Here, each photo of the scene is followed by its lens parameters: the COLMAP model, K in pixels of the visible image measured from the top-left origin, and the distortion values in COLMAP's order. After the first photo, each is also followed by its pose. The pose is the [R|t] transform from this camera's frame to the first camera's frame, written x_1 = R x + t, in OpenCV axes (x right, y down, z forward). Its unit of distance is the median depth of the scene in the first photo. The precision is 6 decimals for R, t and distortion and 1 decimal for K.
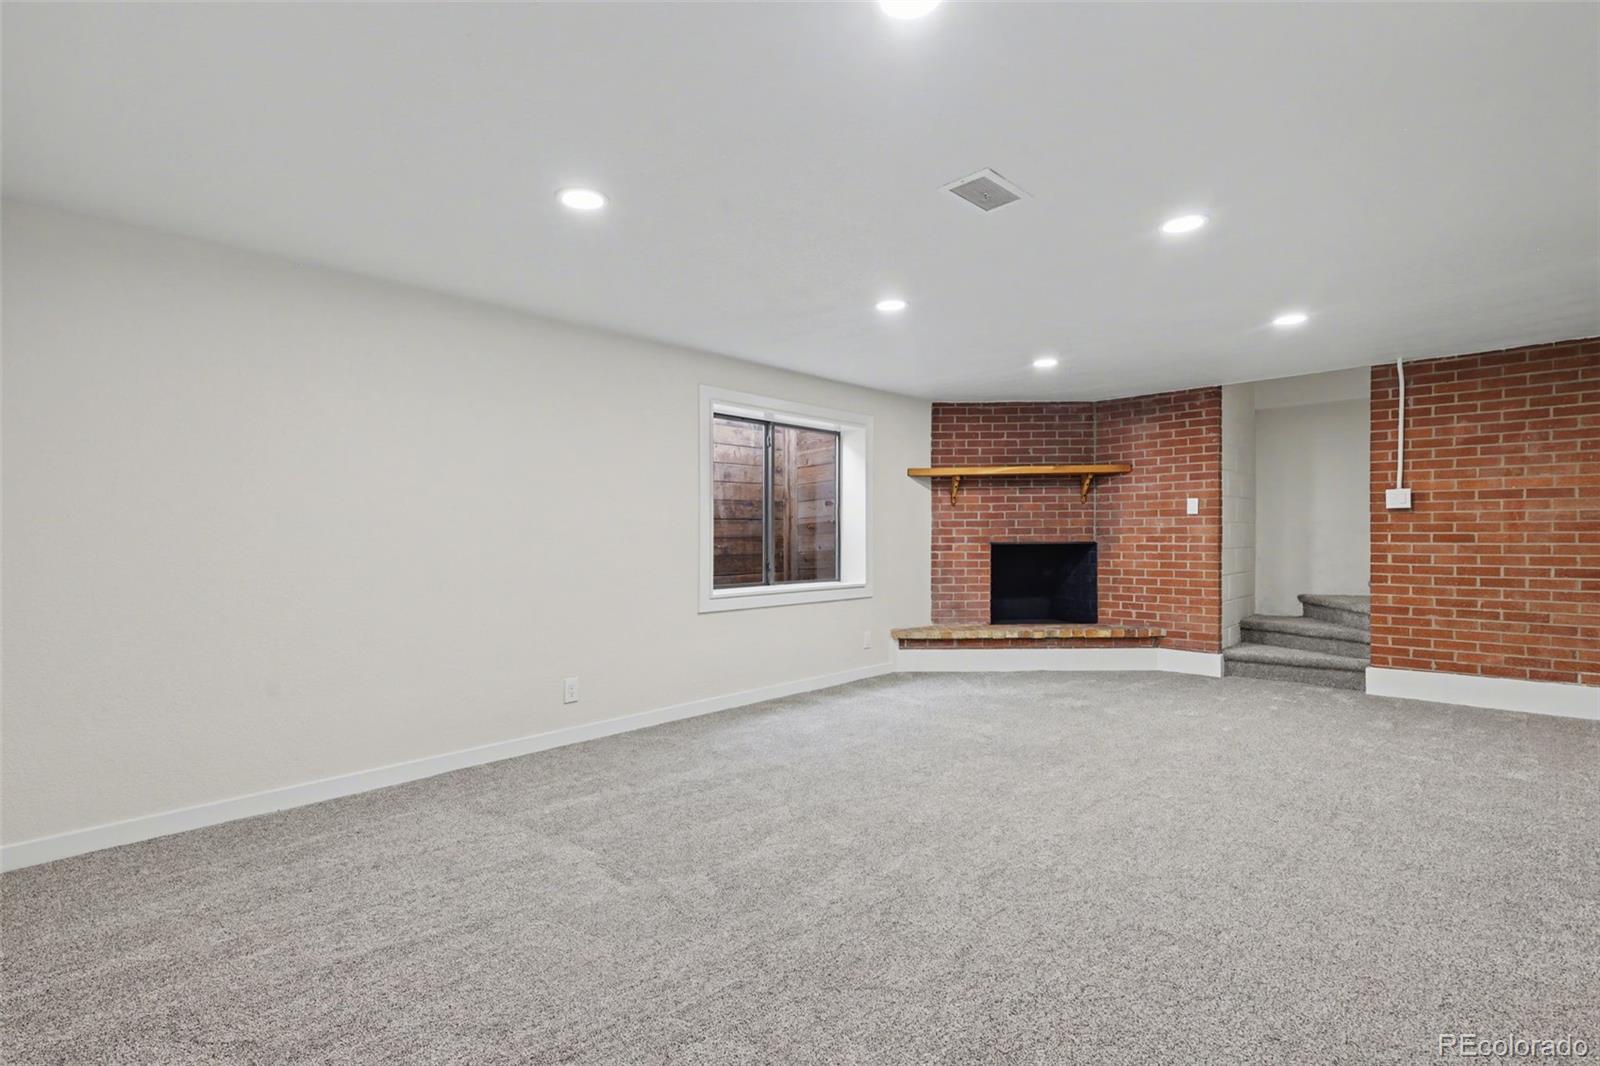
lens RADIAL K [[745.8, 0, 792.6], [0, 745.8, 541.0], [0, 0, 1]] dist [0.000566, -0.000293]
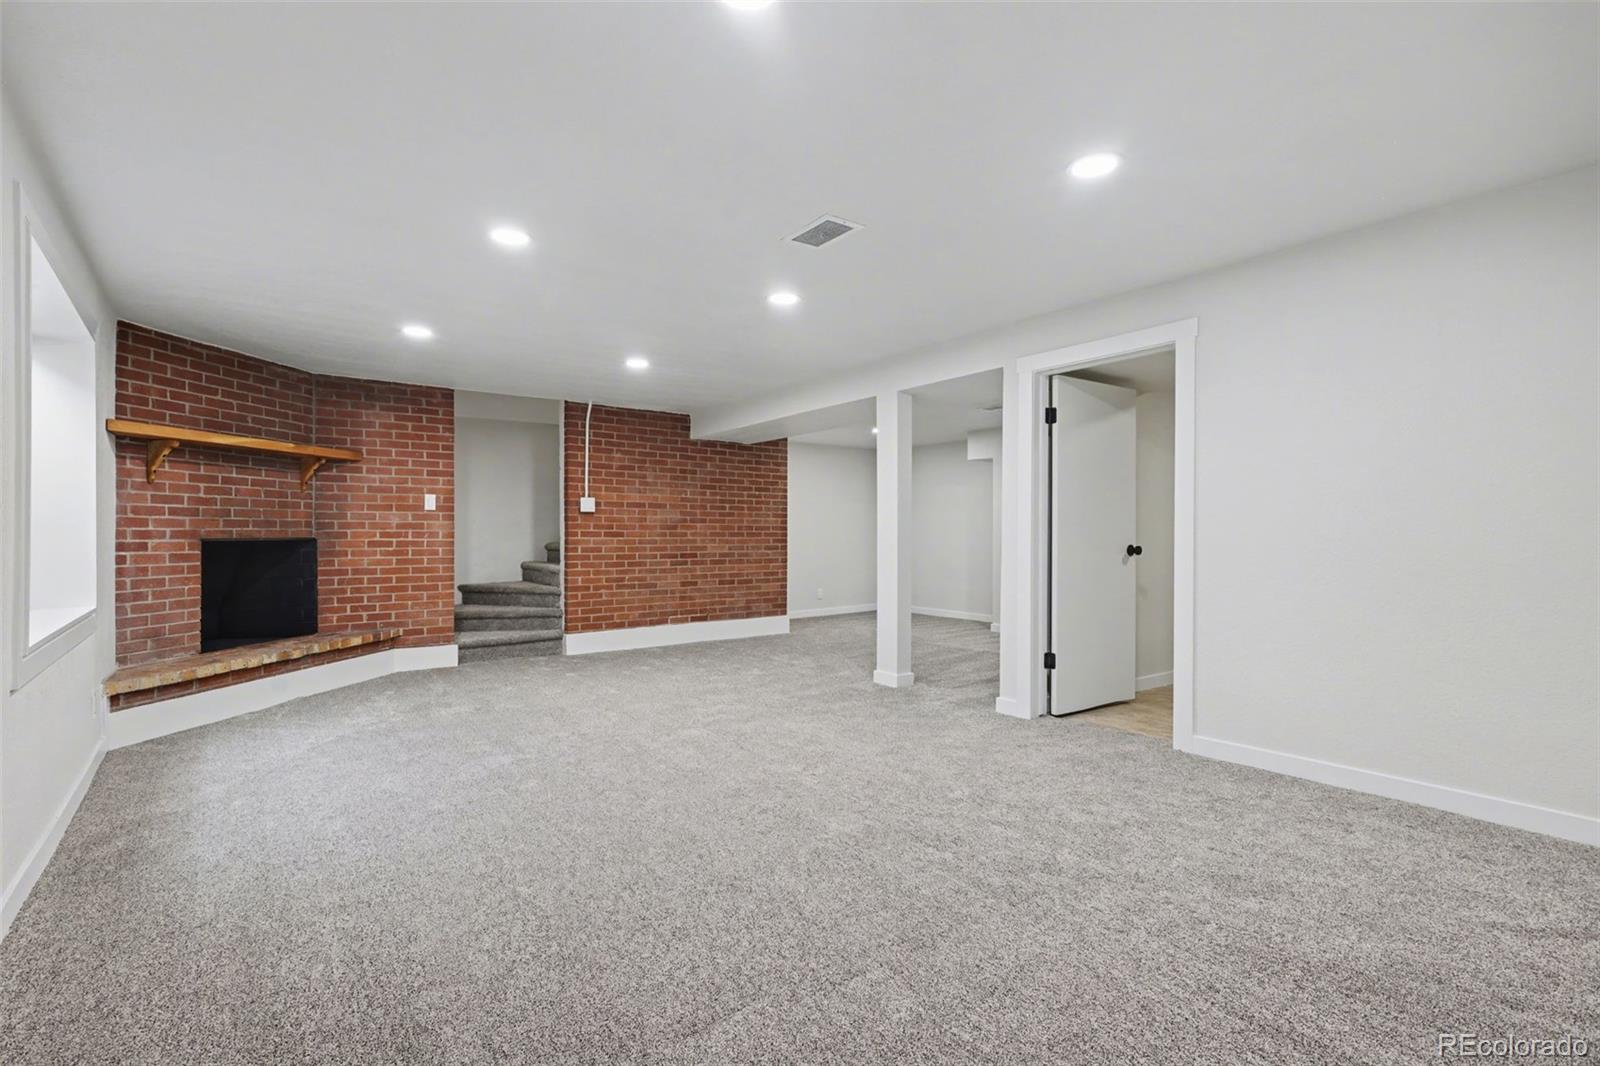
lens RADIAL K [[745.8, 0, 792.2], [0, 745.8, 532.2], [0, 0, 1]] dist [0.000566, -0.000293]
pose [[0.159997, 0.008398, 0.987082, -0.357836], [0.004539, 0.999947, -0.009243, 0.005223], [-0.987107, 0.005959, 0.159950, 0.334492]]
